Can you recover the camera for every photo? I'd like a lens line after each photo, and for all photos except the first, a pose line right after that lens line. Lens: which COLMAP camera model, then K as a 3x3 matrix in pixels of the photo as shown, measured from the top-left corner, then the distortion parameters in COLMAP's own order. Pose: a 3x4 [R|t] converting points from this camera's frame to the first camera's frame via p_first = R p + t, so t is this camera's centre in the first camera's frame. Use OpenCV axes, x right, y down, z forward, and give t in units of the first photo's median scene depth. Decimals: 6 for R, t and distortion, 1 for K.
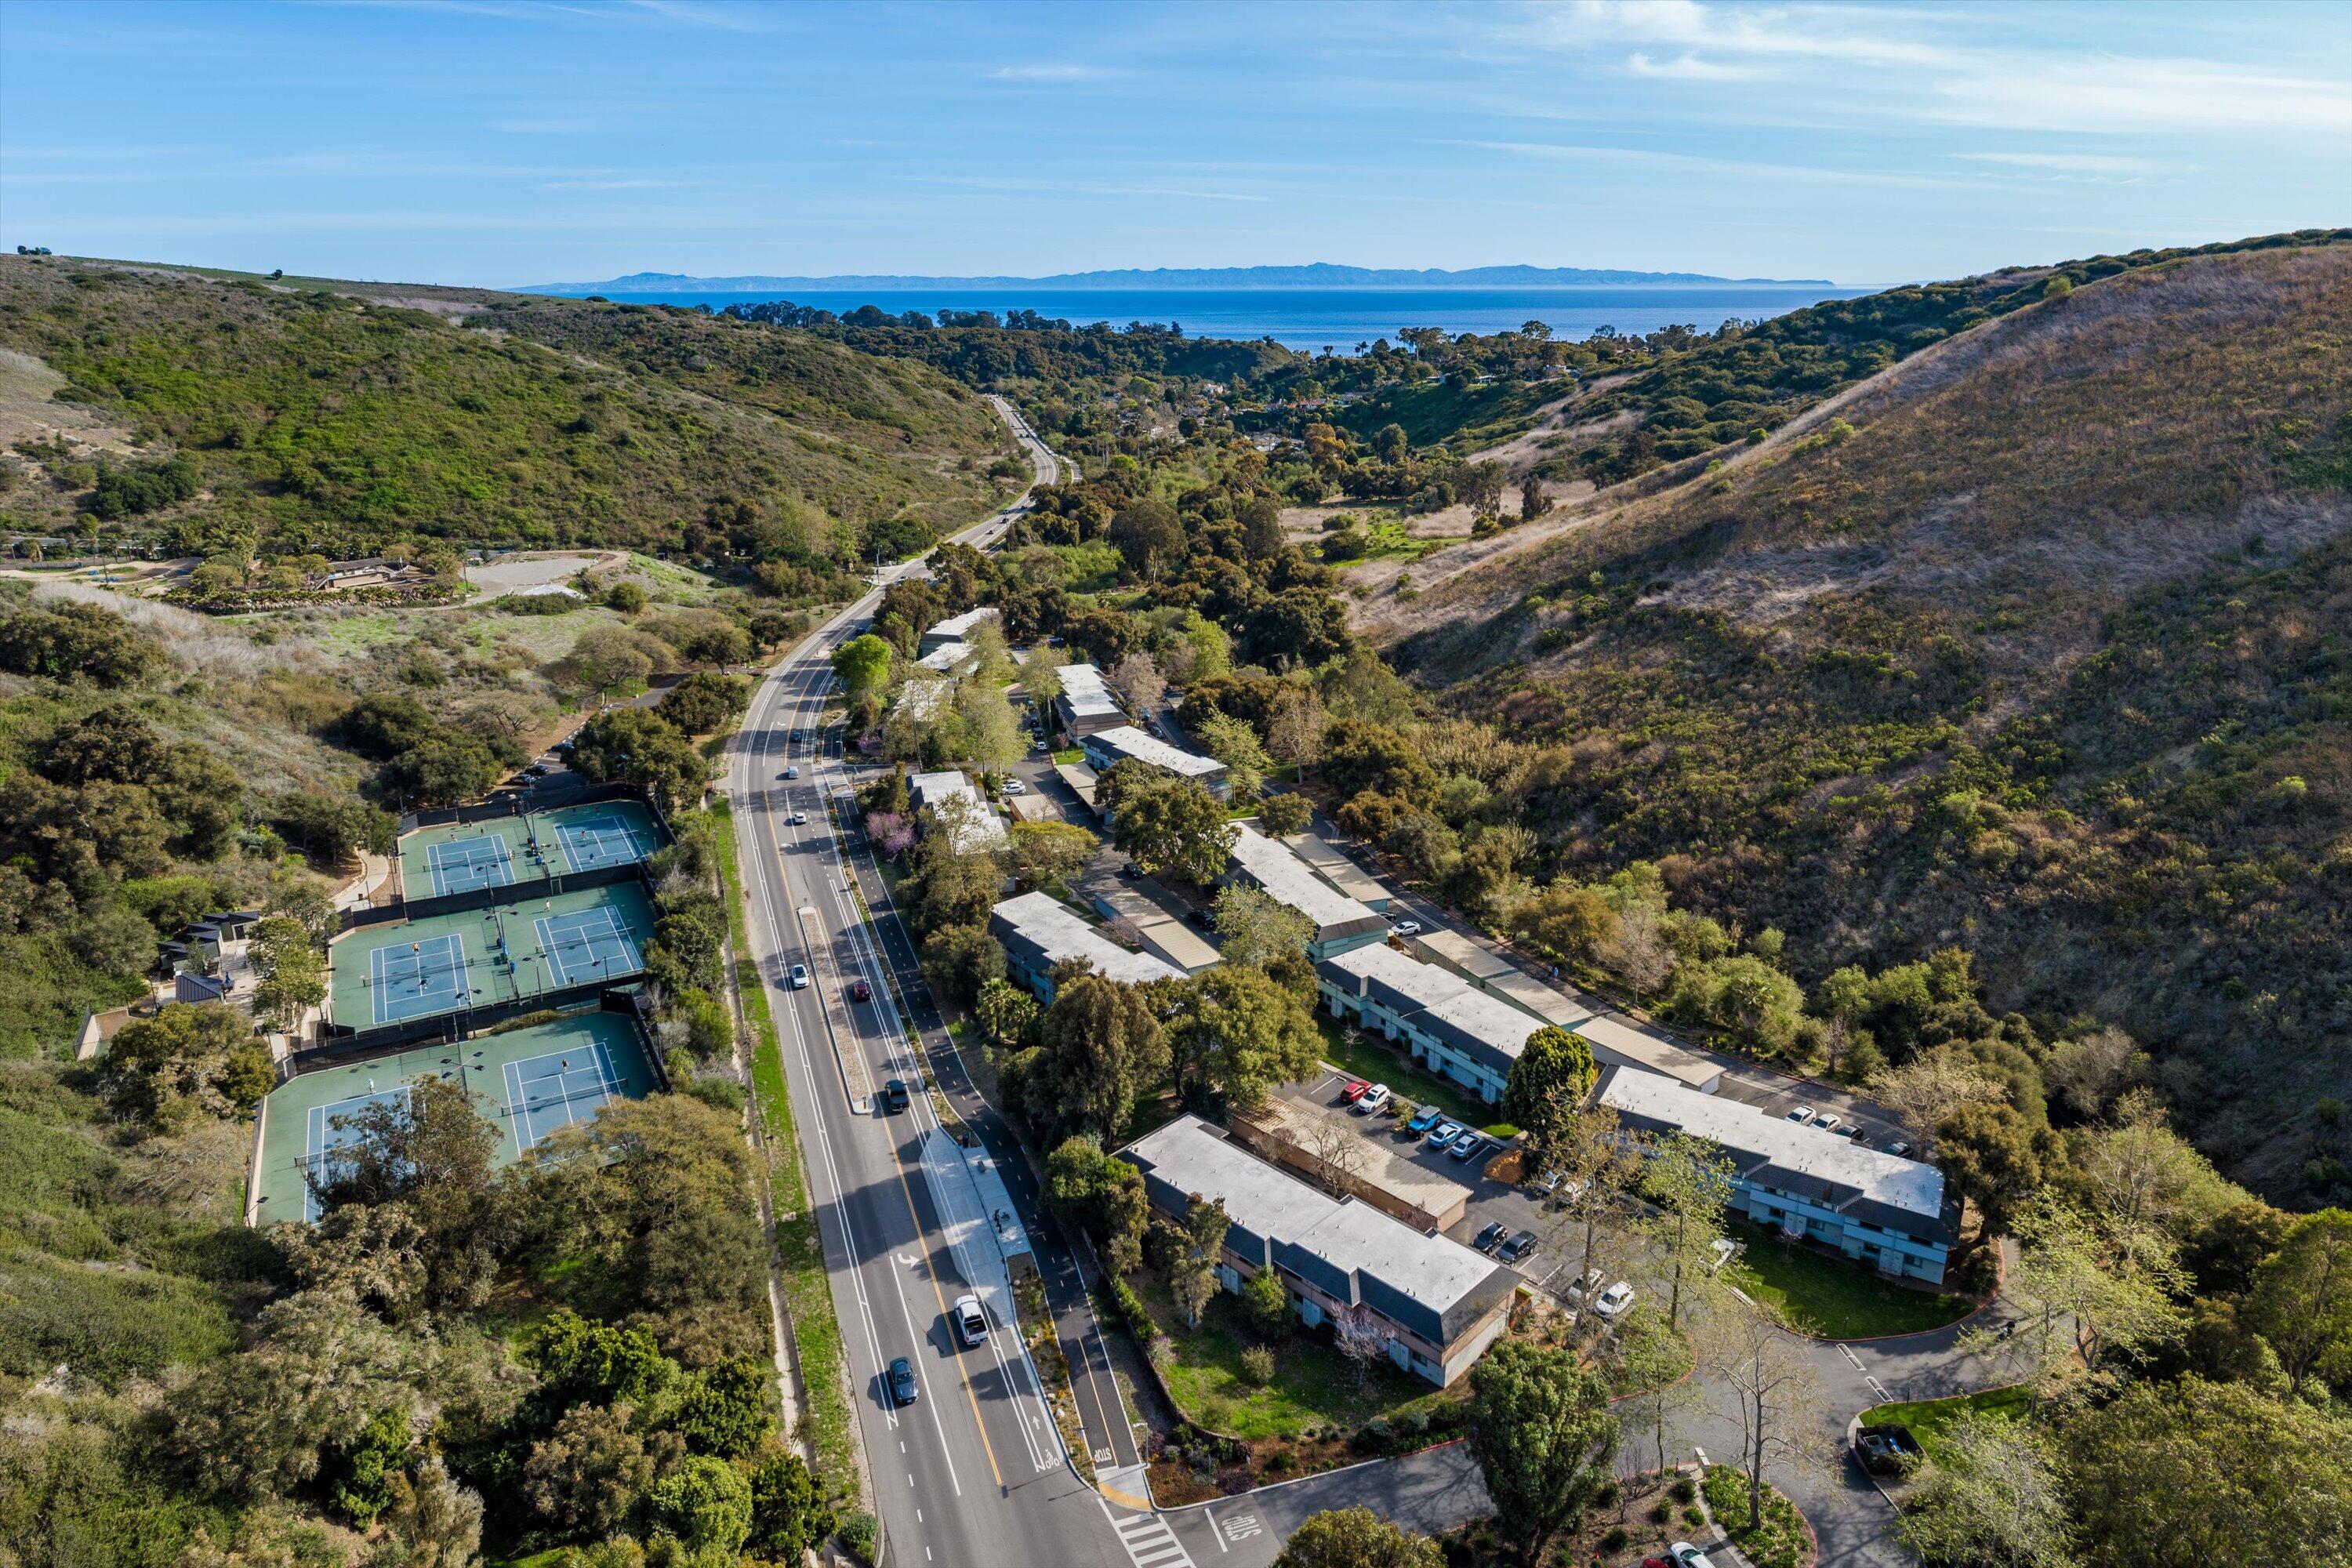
lens RADIAL K [[1469.8, 0, 1183.2], [0, 1469.8, 673.9], [0, 0, 1]] dist [-0.003830, 0.003612]
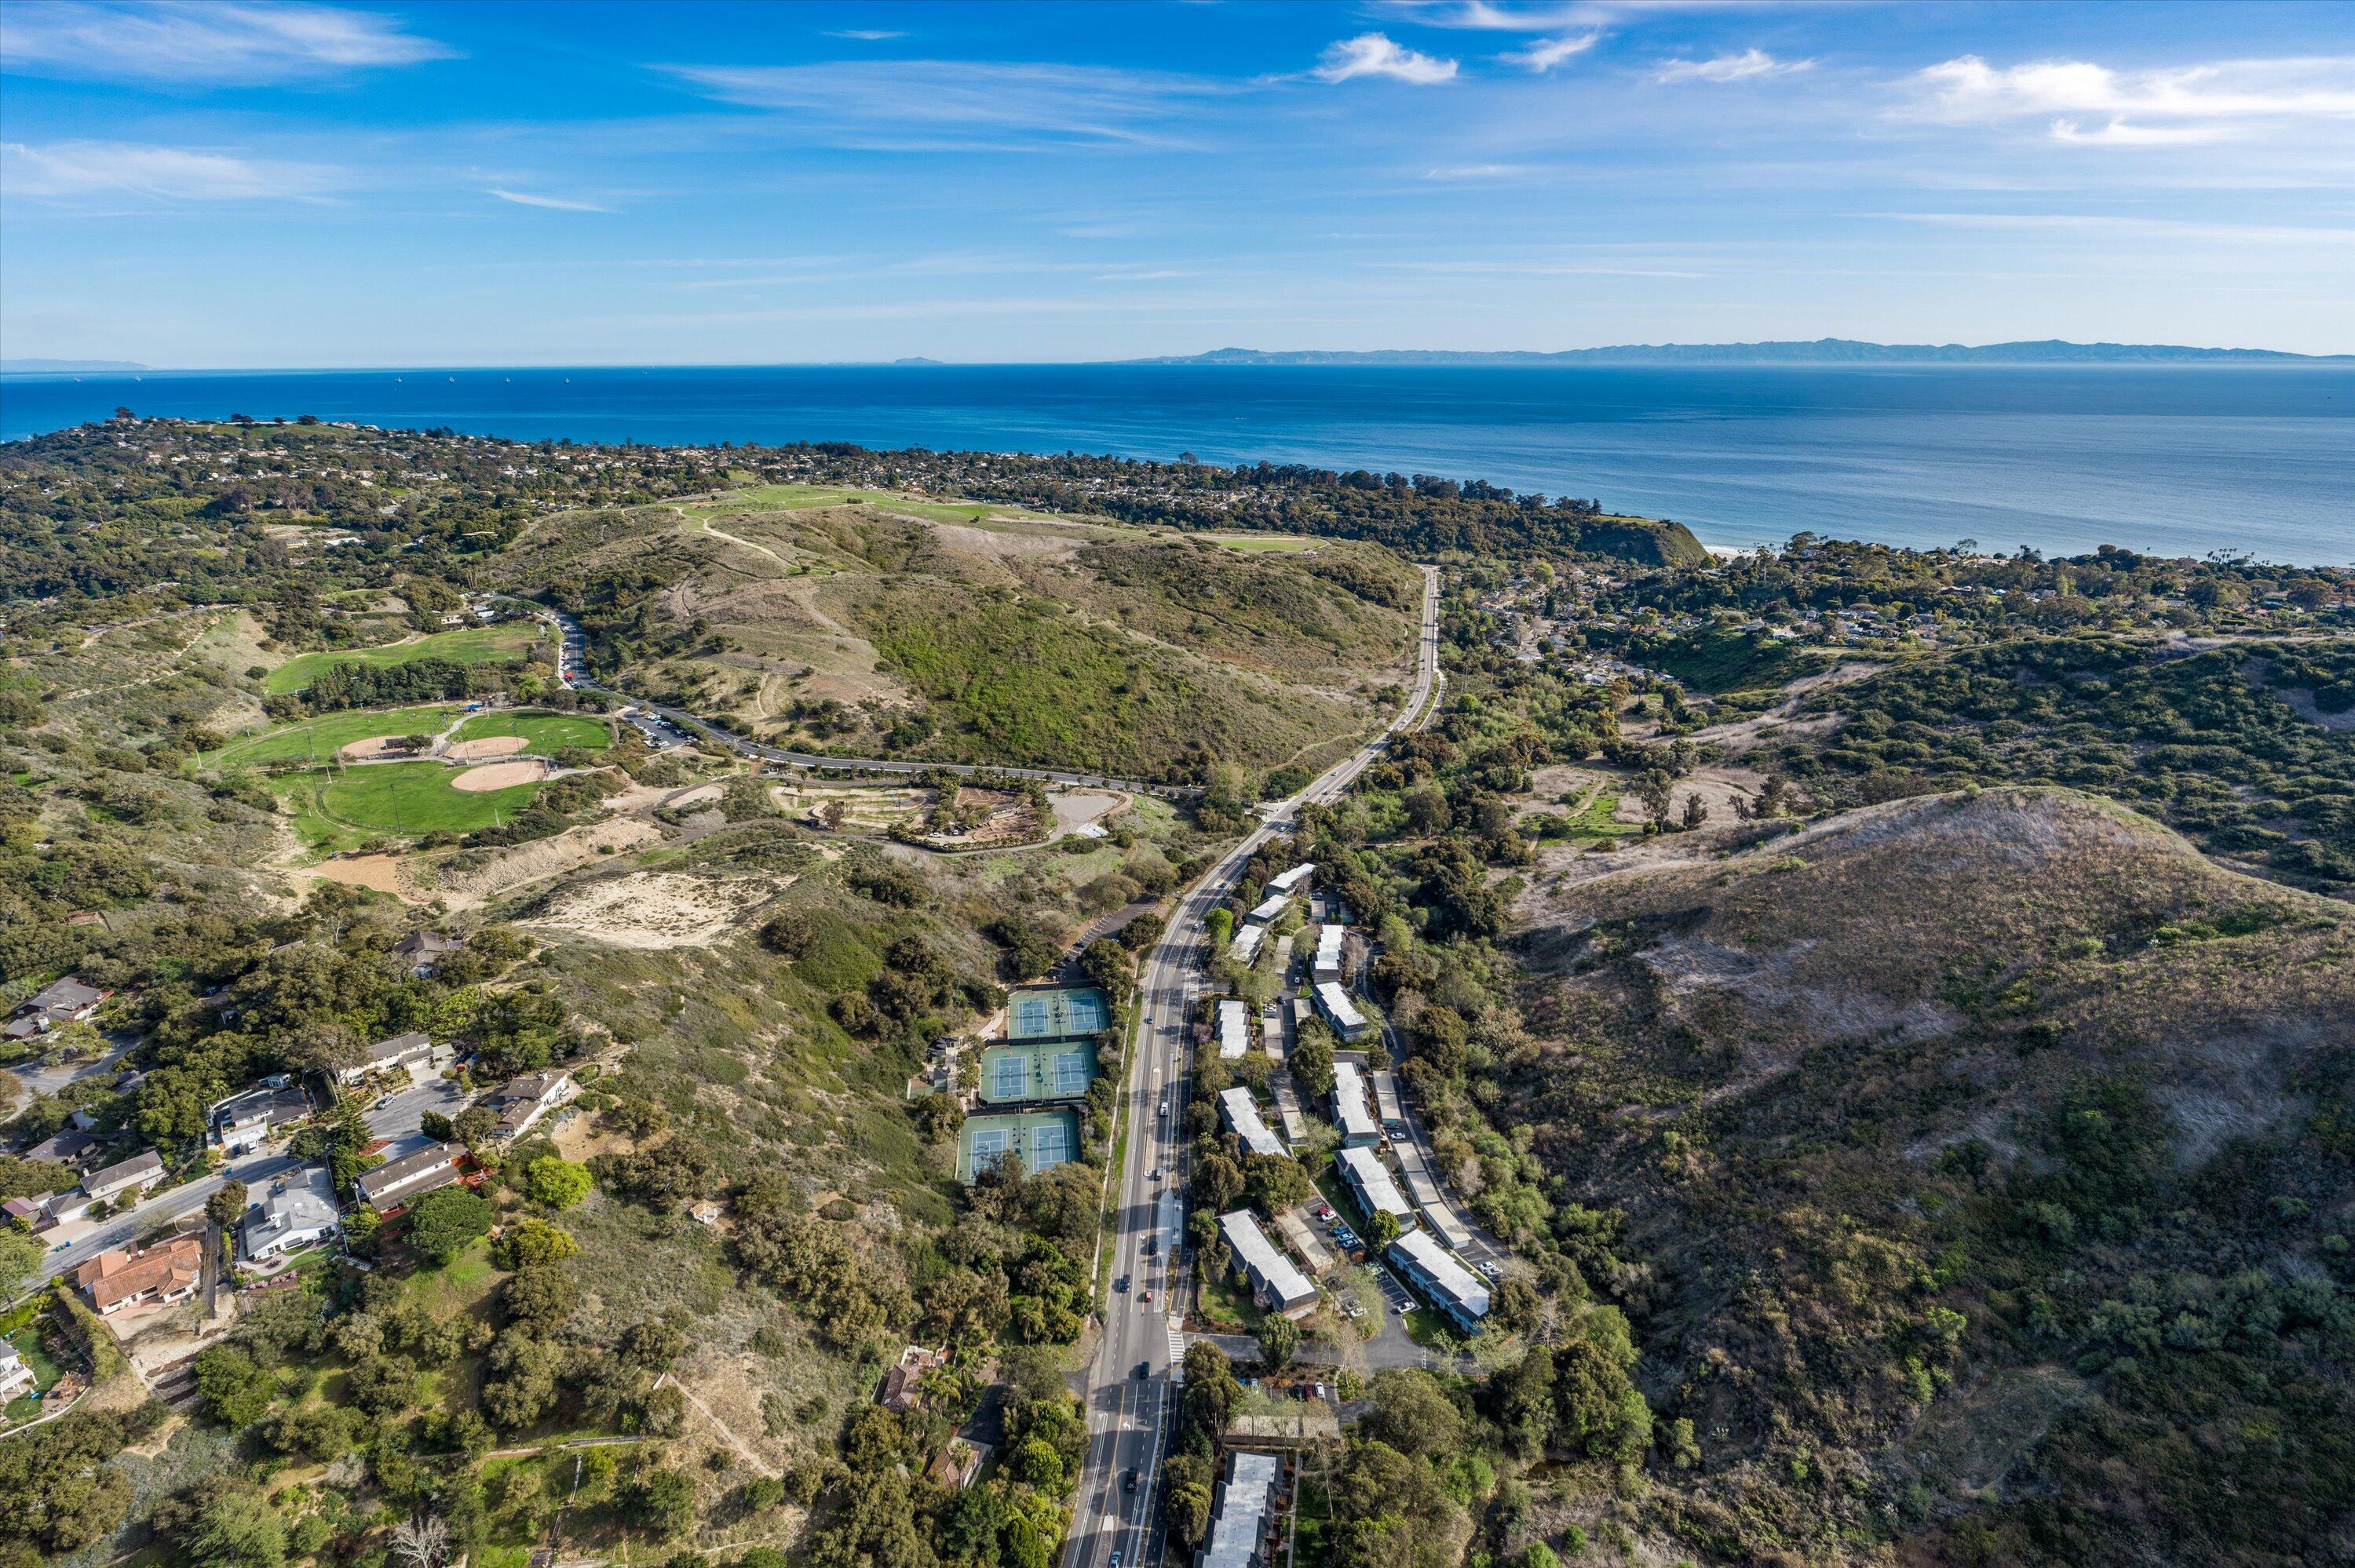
lens RADIAL K [[1218.6, 0, 1179.7], [0, 1218.6, 777.1], [0, 0, 1]] dist [-0.002636, 0.001172]
pose [[0.929844, 0.121020, -0.347483, 0.340715], [-0.095270, 0.991345, 0.090325, -0.411173], [0.355407, -0.050884, 0.933326, -0.674238]]
